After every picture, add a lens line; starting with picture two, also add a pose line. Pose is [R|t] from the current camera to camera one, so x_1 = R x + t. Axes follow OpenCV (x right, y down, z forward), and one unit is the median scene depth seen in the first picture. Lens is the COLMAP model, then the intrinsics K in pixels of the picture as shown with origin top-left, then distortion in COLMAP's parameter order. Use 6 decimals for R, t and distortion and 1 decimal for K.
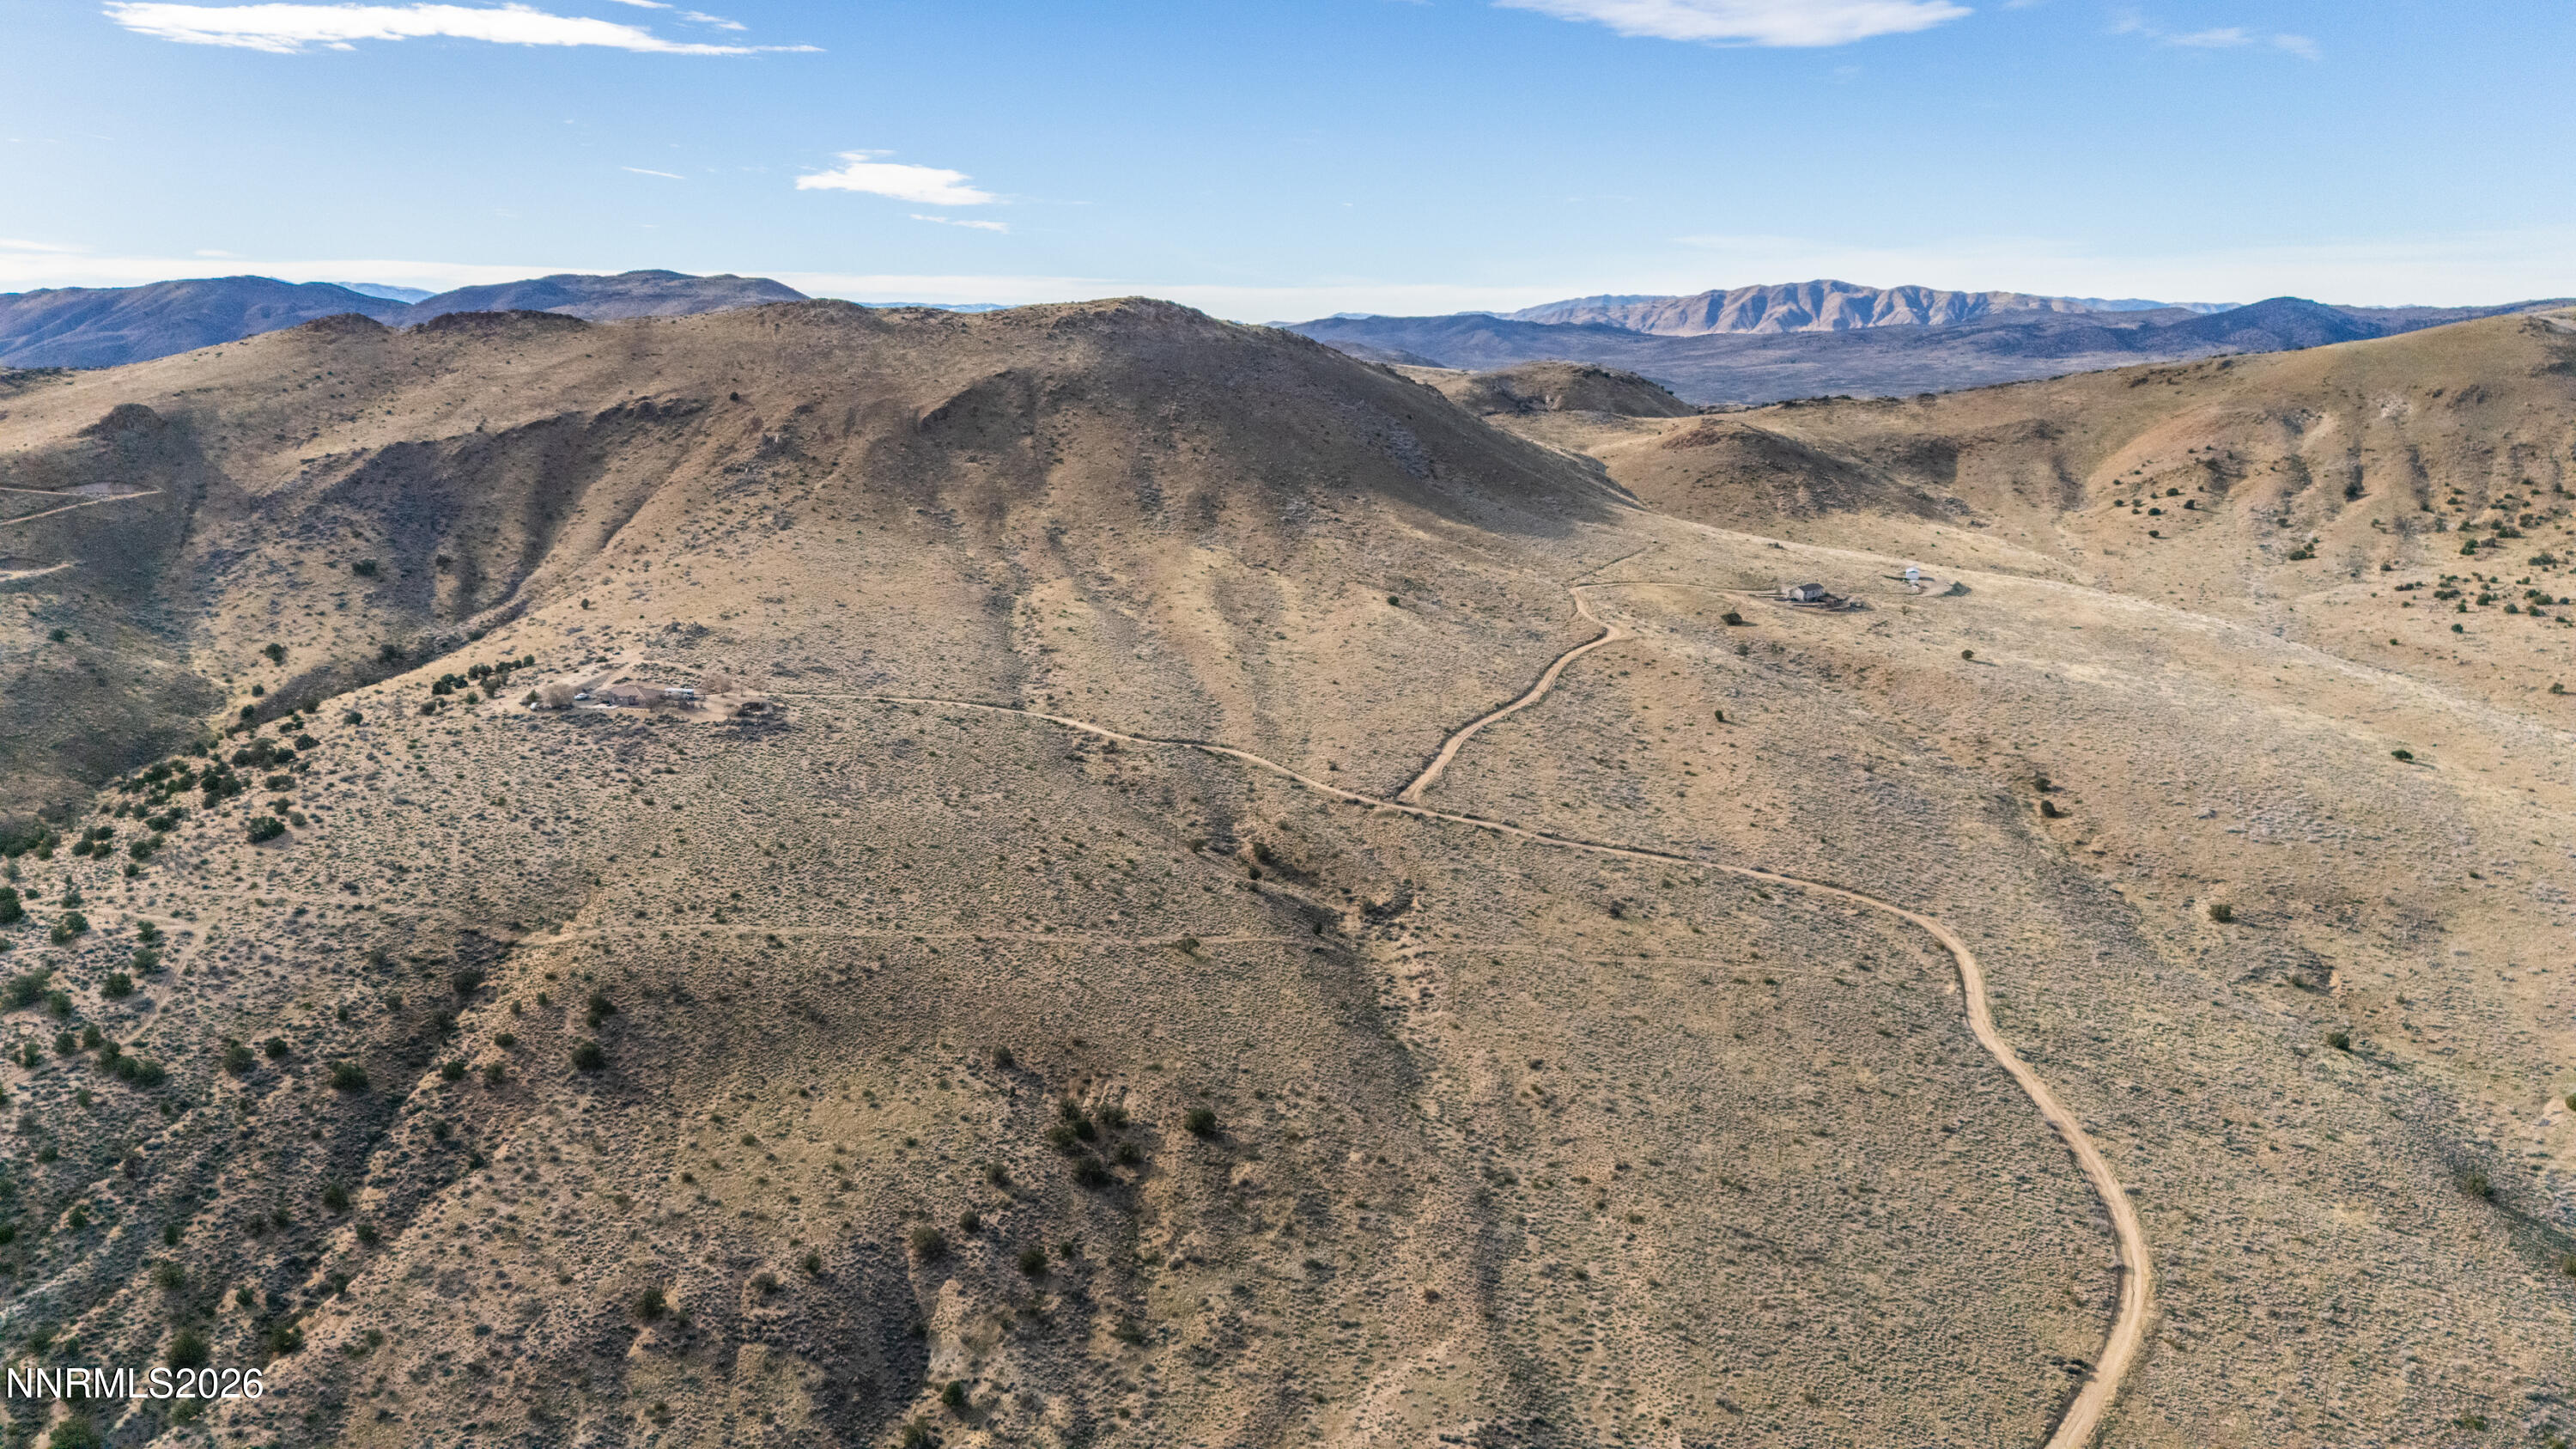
lens RADIAL K [[1875.8, 0, 1288.8], [0, 1875.8, 731.1], [0, 0, 1]] dist [0.089915, -0.085971]
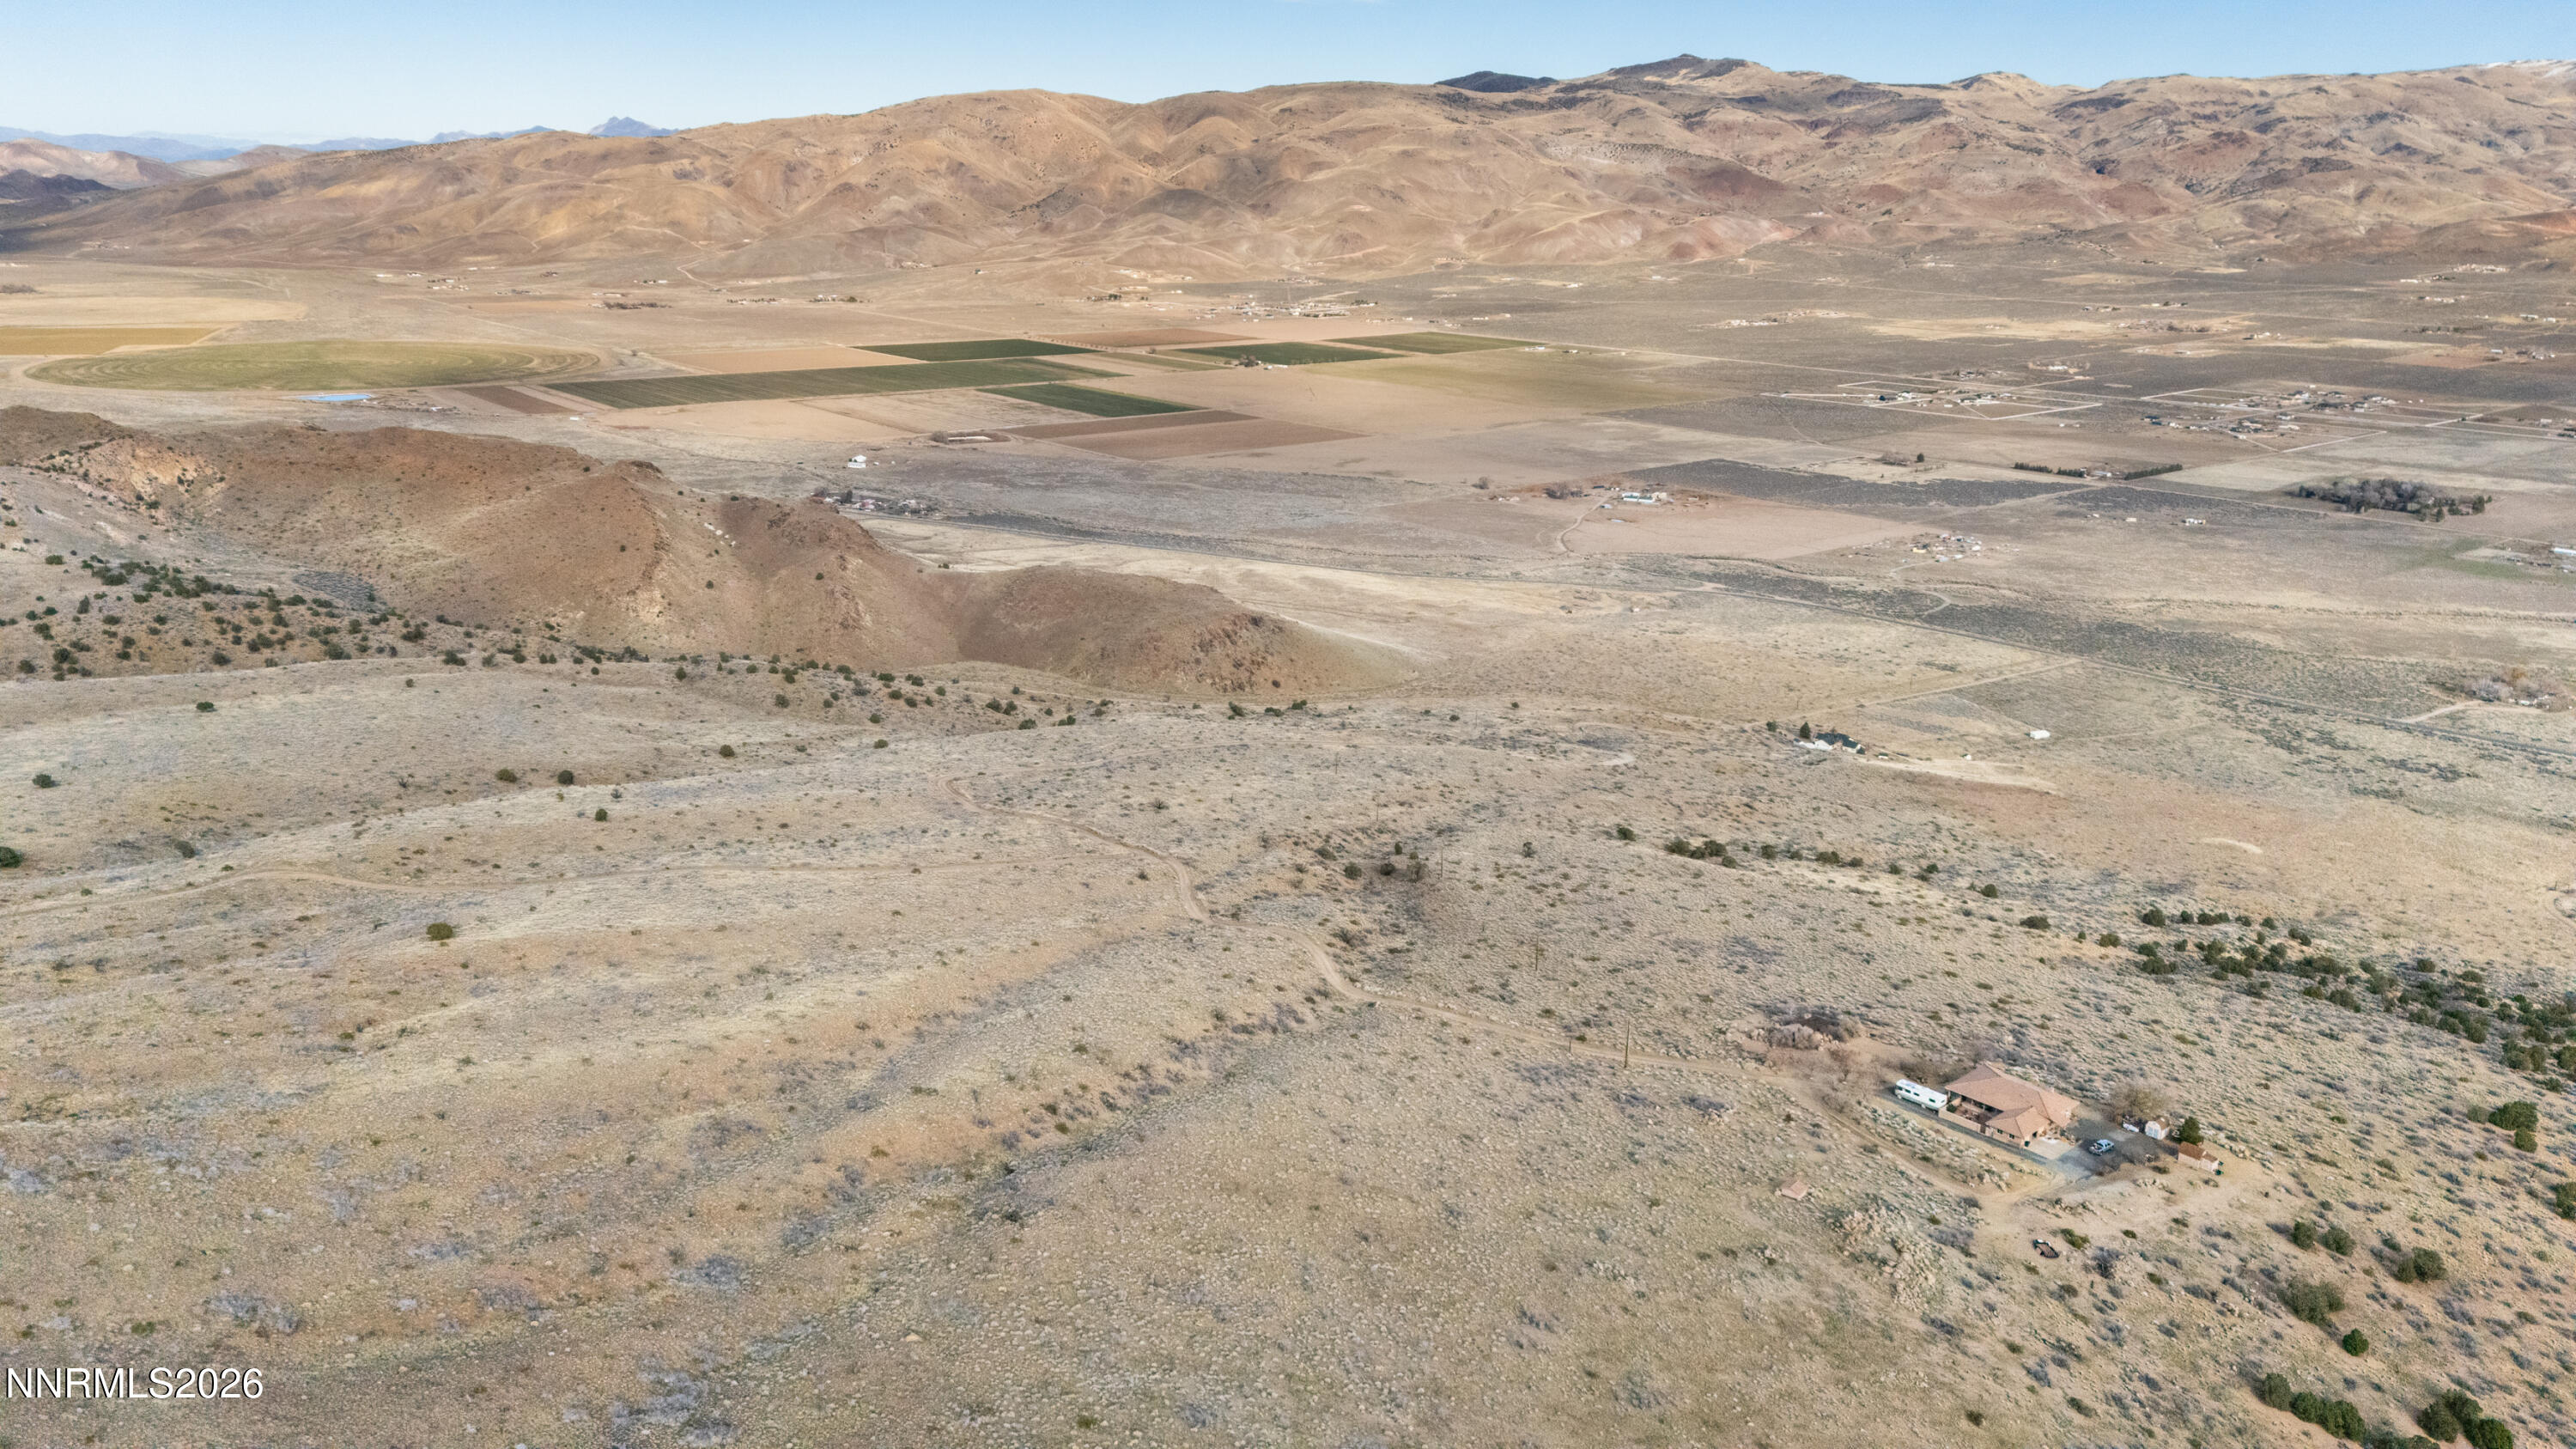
lens RADIAL K [[1875.8, 0, 1282.6], [0, 1875.8, 724.4], [0, 0, 1]] dist [0.089915, -0.085971]
pose [[-0.777397, -0.192073, 0.598967, -0.423320], [0.110345, 0.895828, 0.430484, -0.326834], [-0.619256, 0.400750, -0.675220, 1.259737]]
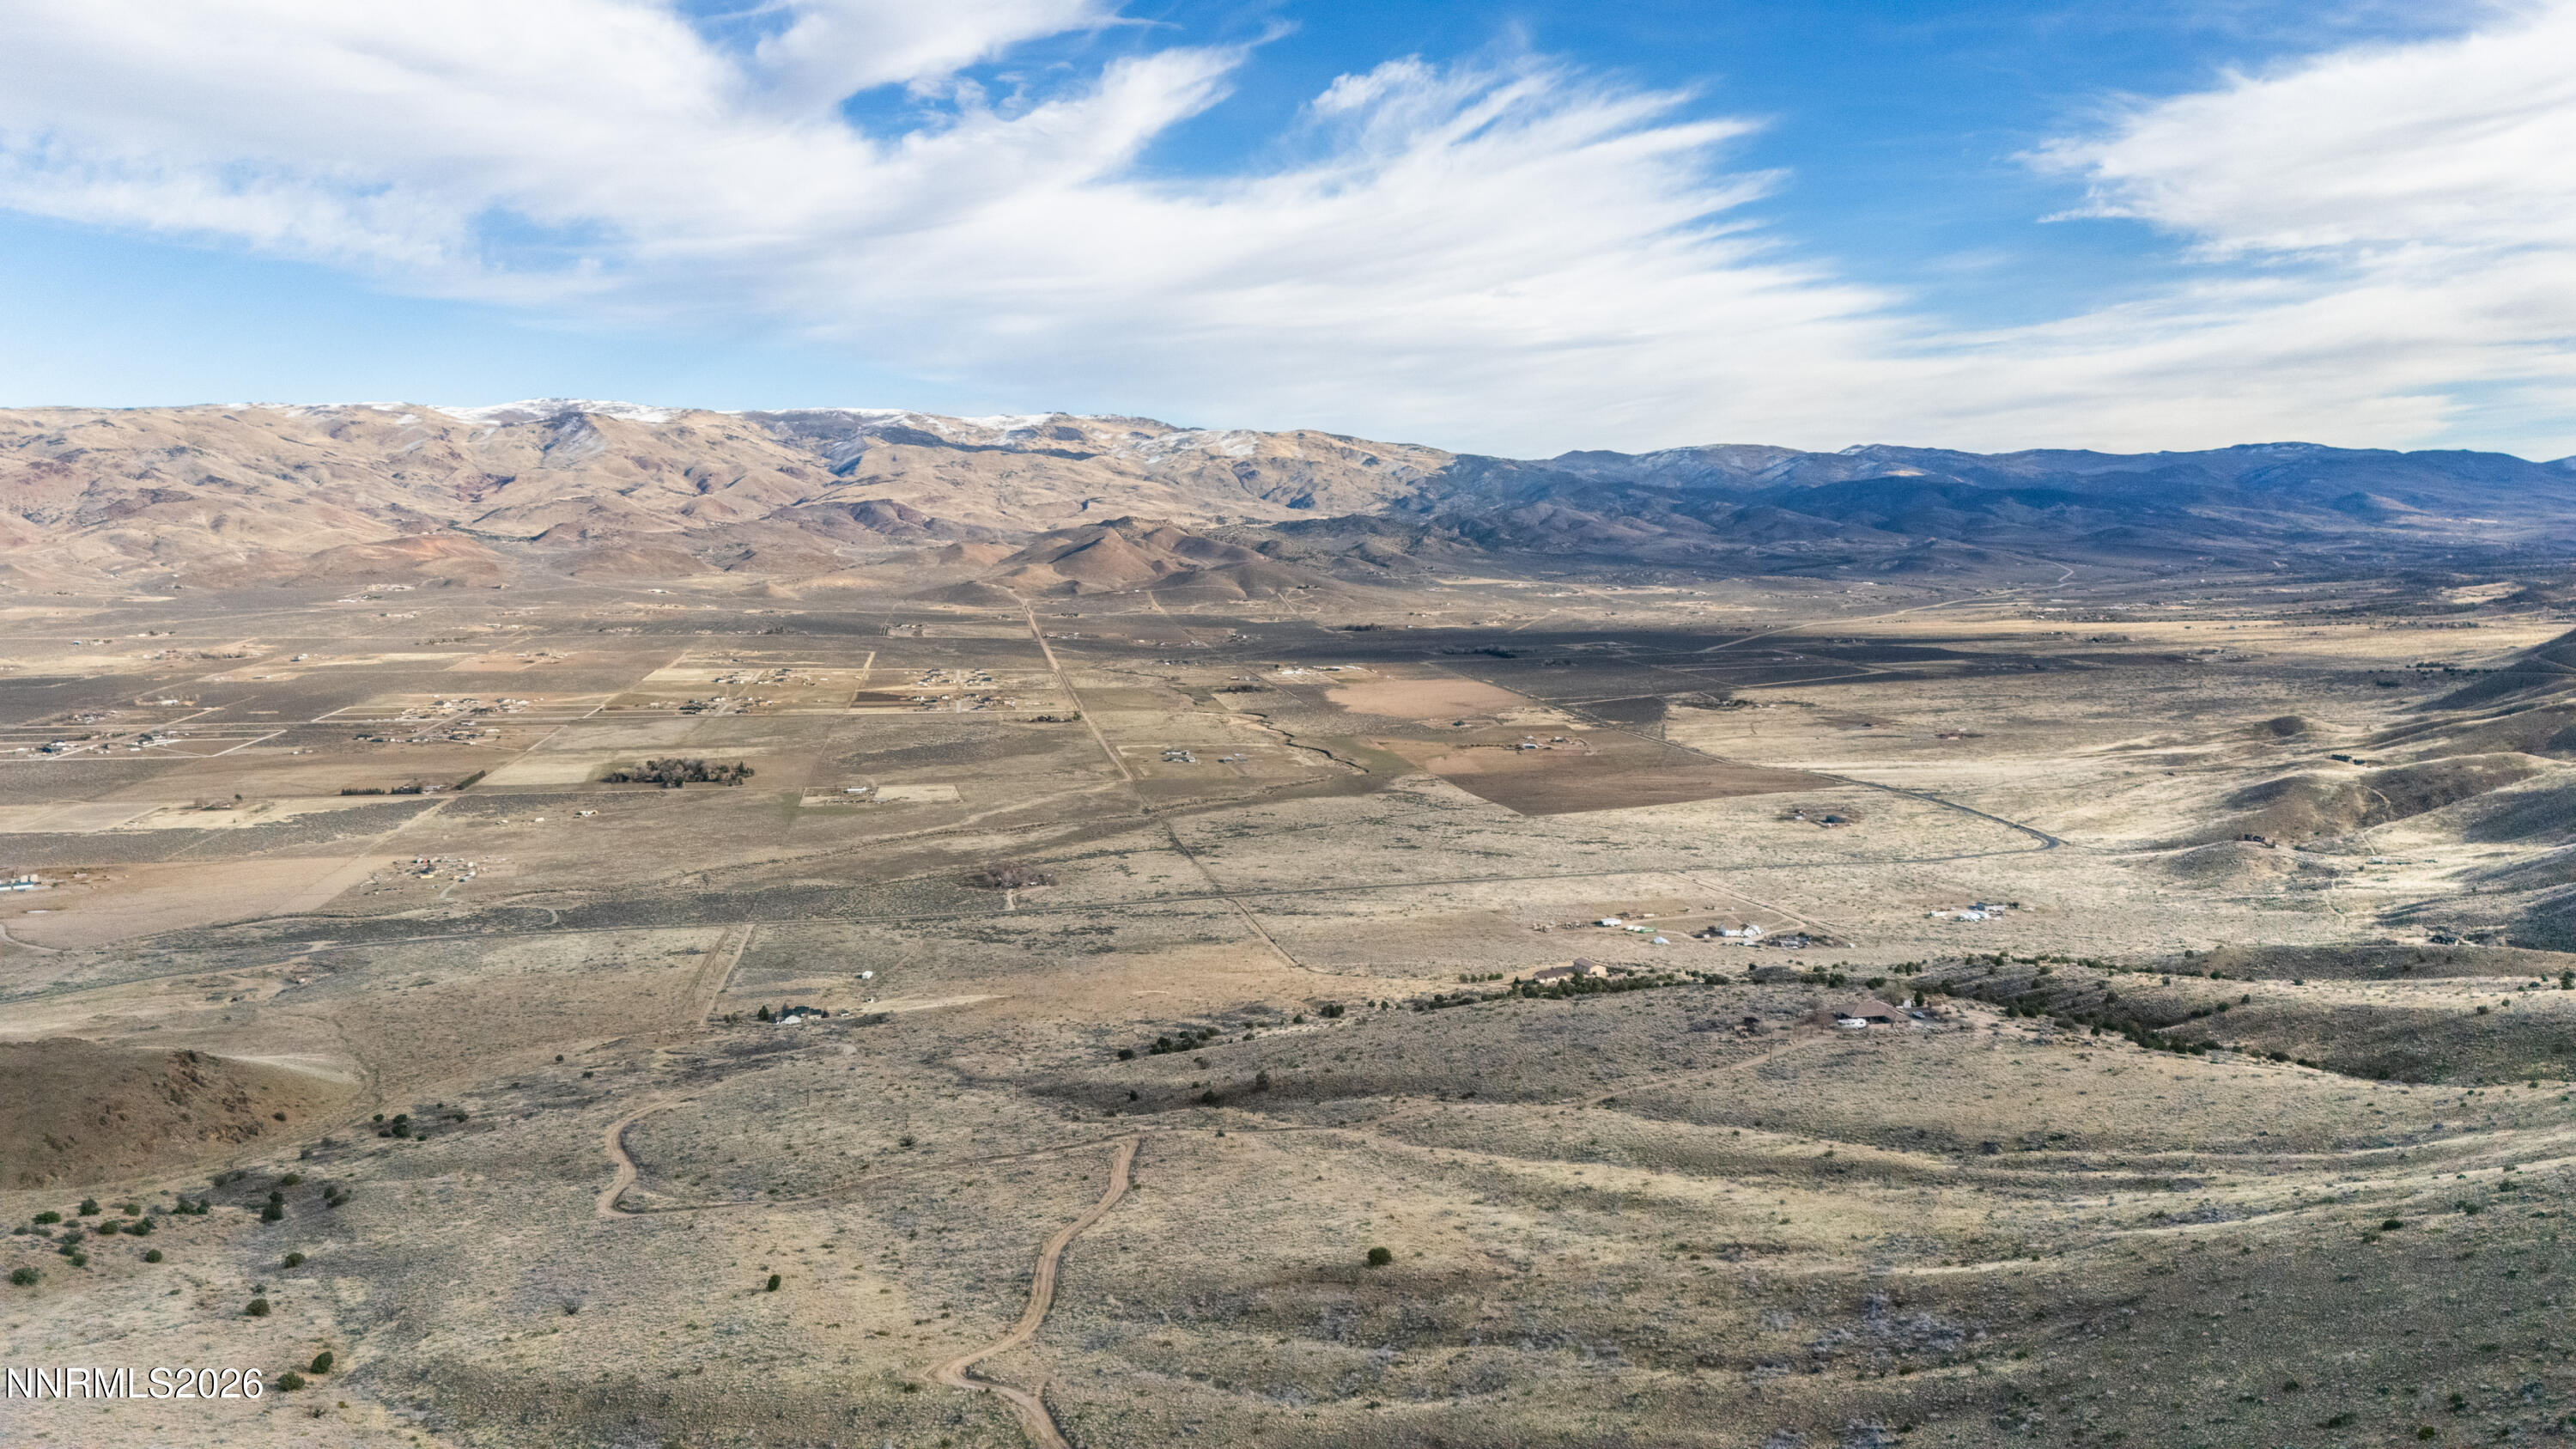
lens RADIAL K [[1875.8, 0, 1291.6], [0, 1875.8, 709.5], [0, 0, 1]] dist [0.089915, -0.085971]
pose [[-0.920626, 0.029645, -0.389319, 0.299926], [-0.089594, 0.954468, 0.284541, -0.384226], [0.380027, 0.296836, -0.876052, 1.502774]]
